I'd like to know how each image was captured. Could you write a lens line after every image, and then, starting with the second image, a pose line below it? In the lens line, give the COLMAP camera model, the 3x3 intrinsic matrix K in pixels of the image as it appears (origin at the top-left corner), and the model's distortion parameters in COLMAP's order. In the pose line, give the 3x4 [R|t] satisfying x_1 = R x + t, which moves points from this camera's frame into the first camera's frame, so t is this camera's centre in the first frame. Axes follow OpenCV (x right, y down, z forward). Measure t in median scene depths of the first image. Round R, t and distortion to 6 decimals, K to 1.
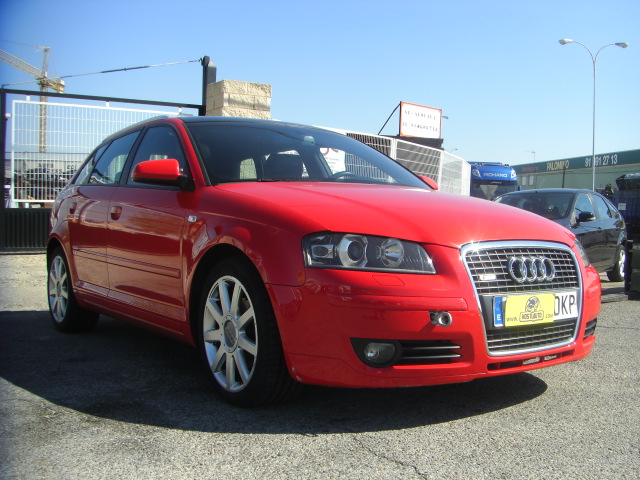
lens RADIAL K [[709.8, 0, 321.5], [0, 709.8, 258.1], [0, 0, 1]] dist [-0.174713, 0.029433]
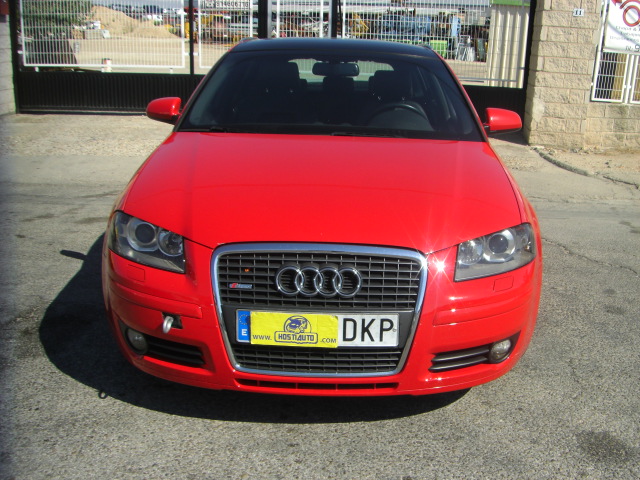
lens RADIAL K [[709.8, 0, 321.5], [0, 709.8, 258.1], [0, 0, 1]] dist [-0.174713, 0.029433]
pose [[0.807187, 0.167154, -0.566135, 0.795203], [-0.041765, 0.972838, 0.227686, -0.205809], [0.588817, -0.160141, 0.792243, 0.359298]]
